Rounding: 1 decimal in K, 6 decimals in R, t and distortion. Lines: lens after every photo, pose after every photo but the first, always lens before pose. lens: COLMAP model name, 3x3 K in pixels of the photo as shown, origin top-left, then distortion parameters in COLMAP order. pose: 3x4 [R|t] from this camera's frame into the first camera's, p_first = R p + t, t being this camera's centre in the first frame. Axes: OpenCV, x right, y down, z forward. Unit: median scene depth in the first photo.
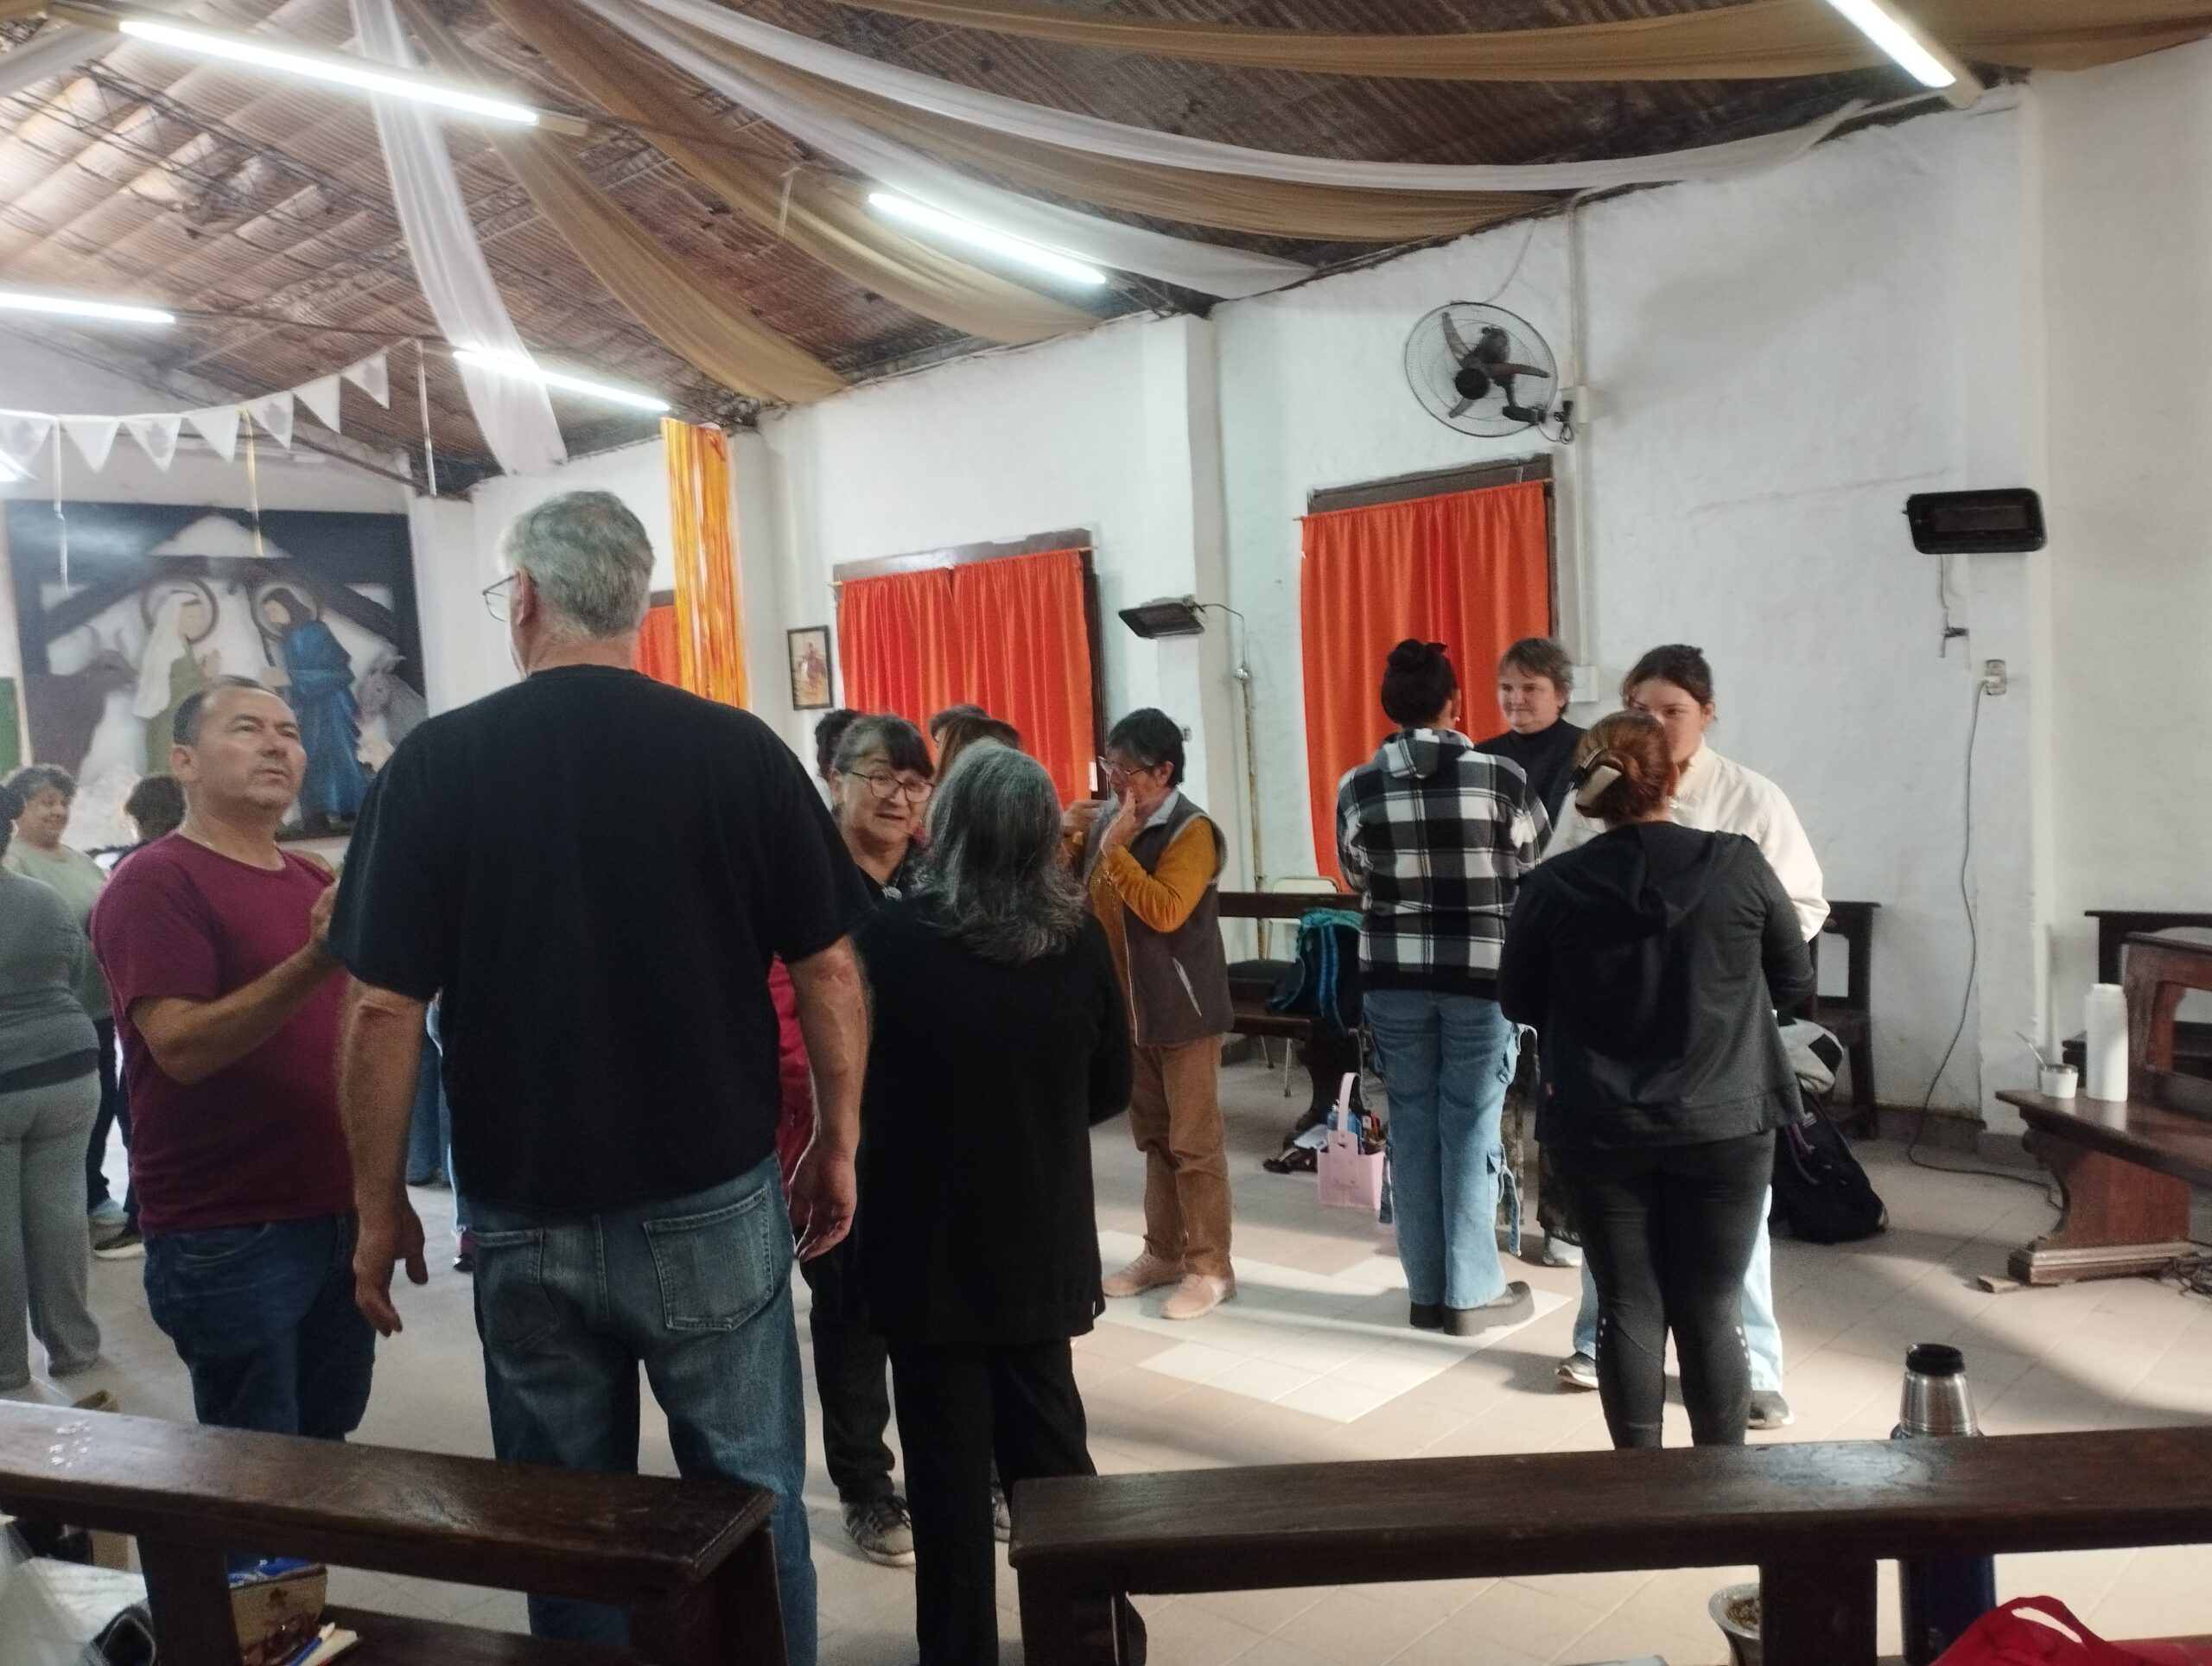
lens RADIAL K [[1839.4, 0, 1107.9], [0, 1839.4, 906.9], [0, 0, 1]] dist [0.097977, -0.113567]
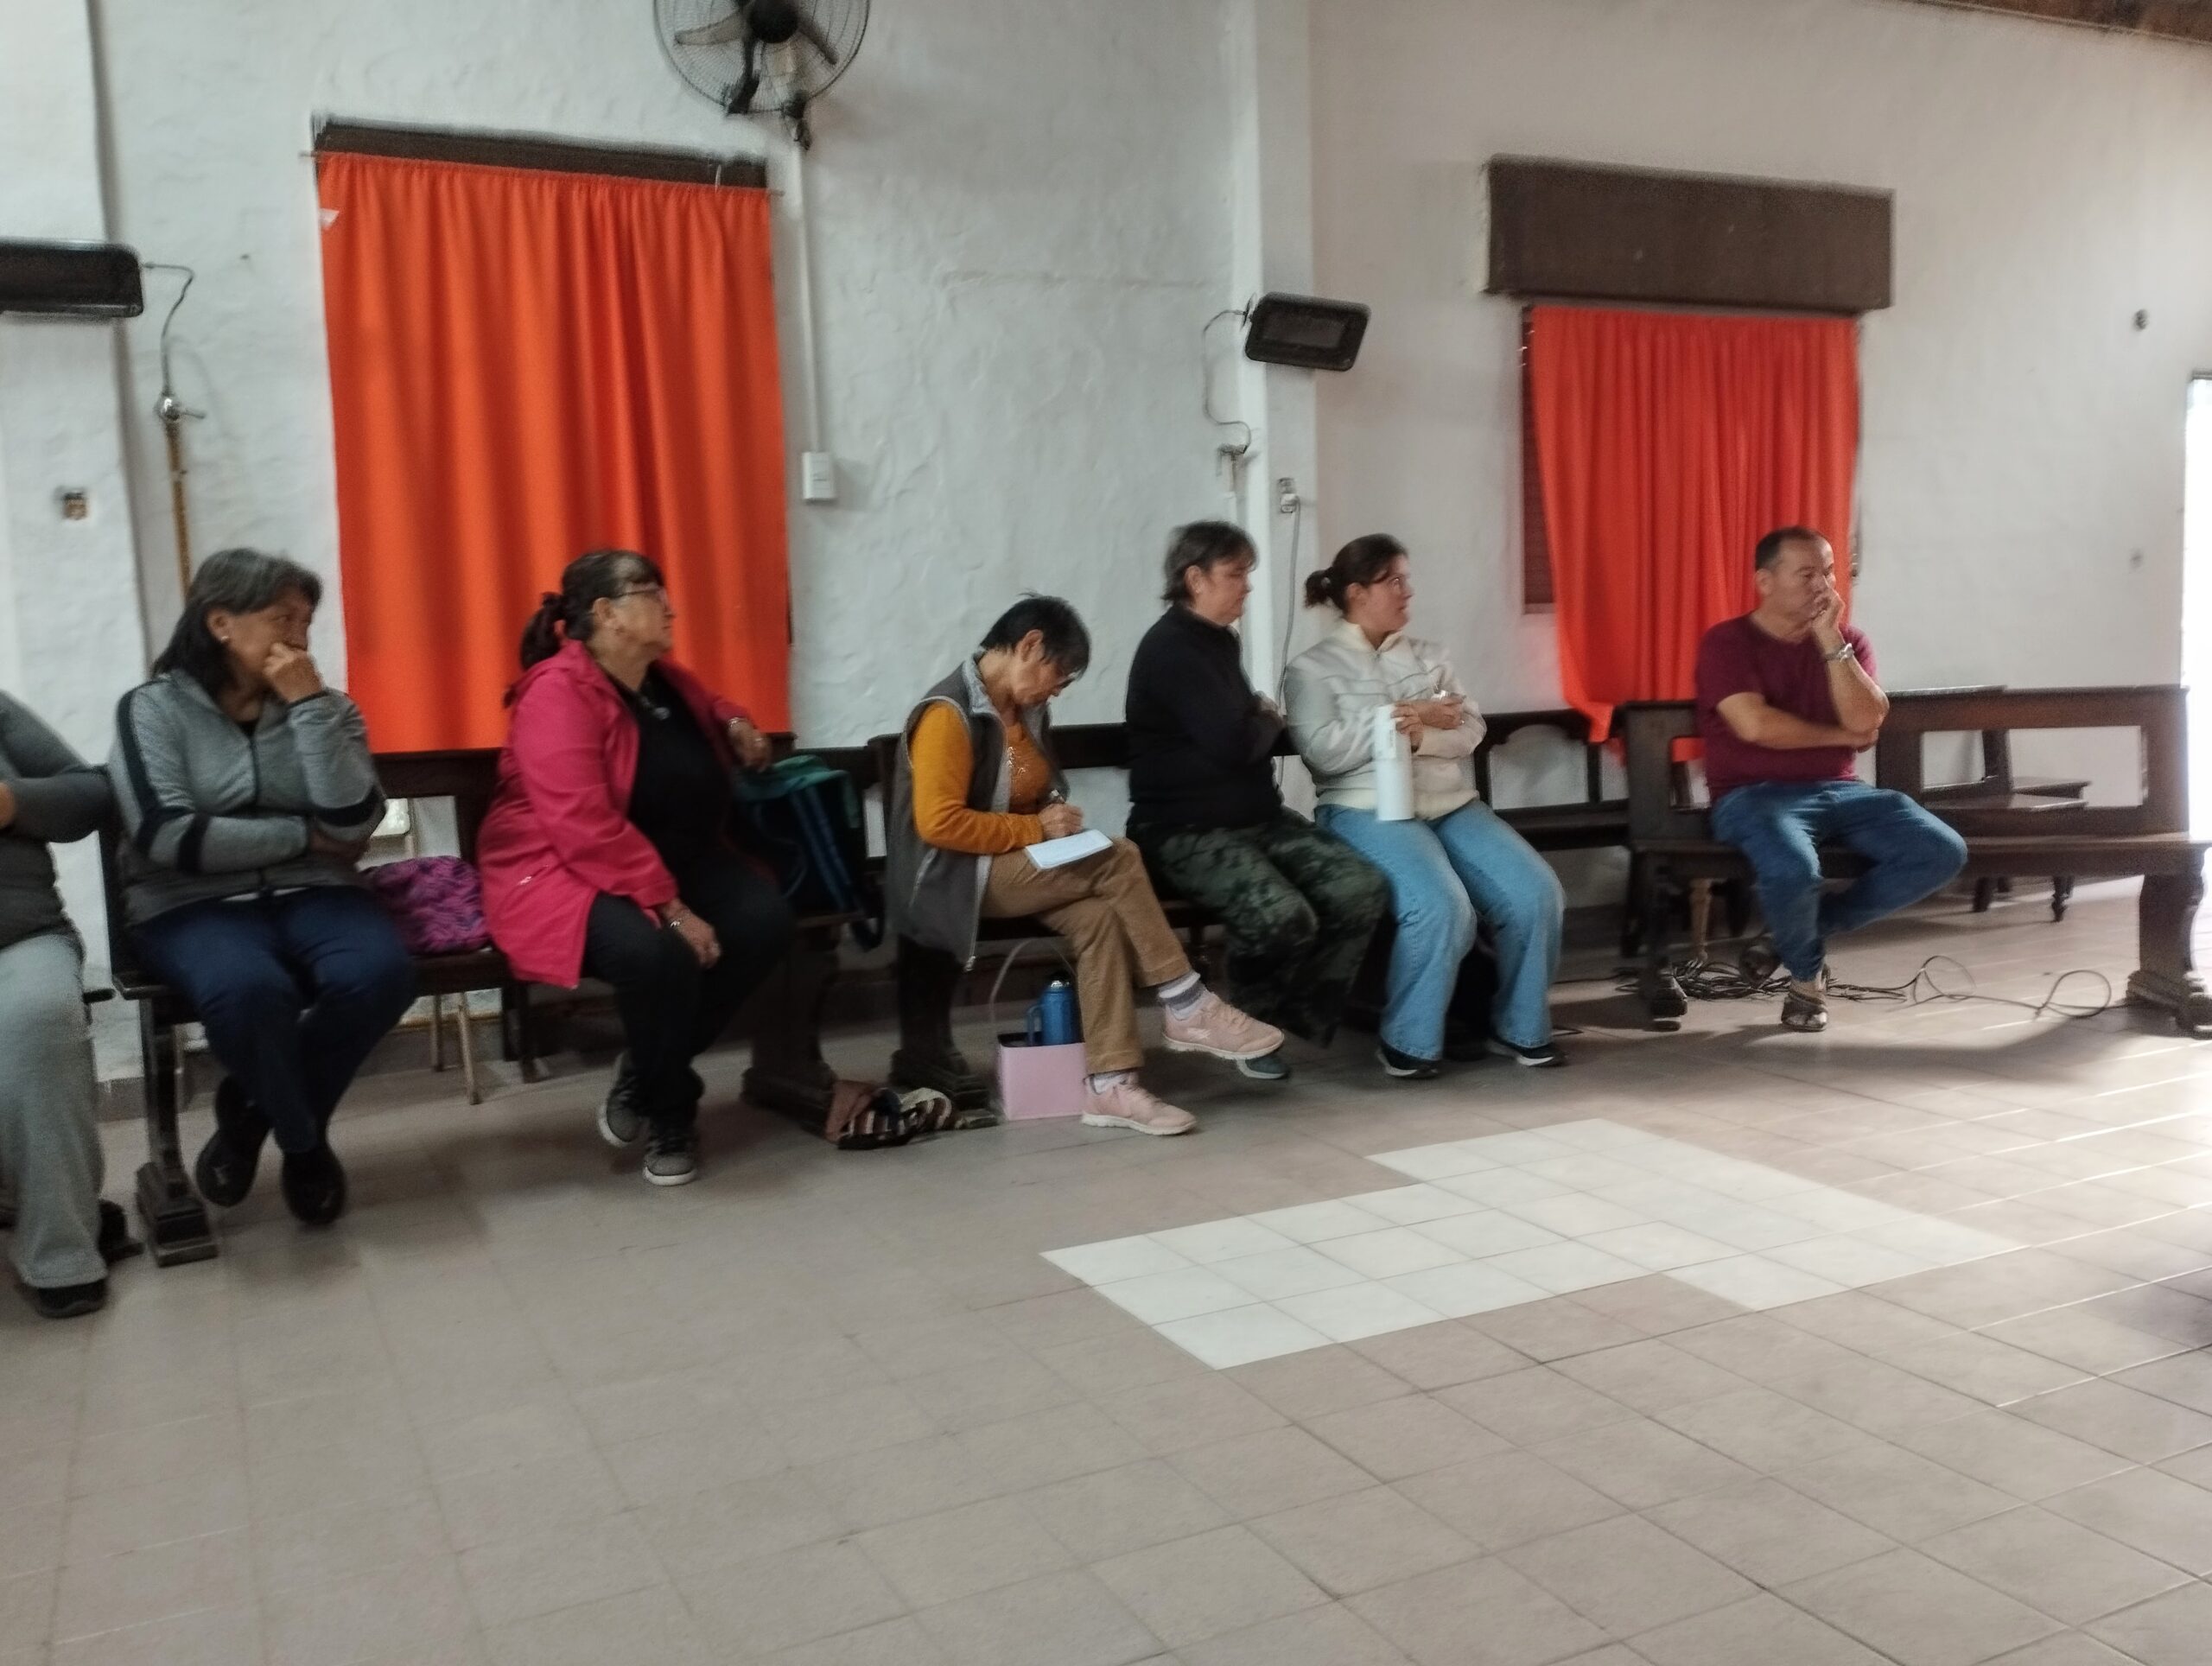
lens RADIAL K [[1839.4, 0, 1100.0], [0, 1839.4, 839.9], [0, 0, 1]] dist [0.097977, -0.113567]
pose [[0.358754, -0.049277, 0.932130, -0.378577], [0.109429, 0.993940, 0.010429, 0.030191], [-0.926995, 0.098261, 0.361973, 0.567780]]
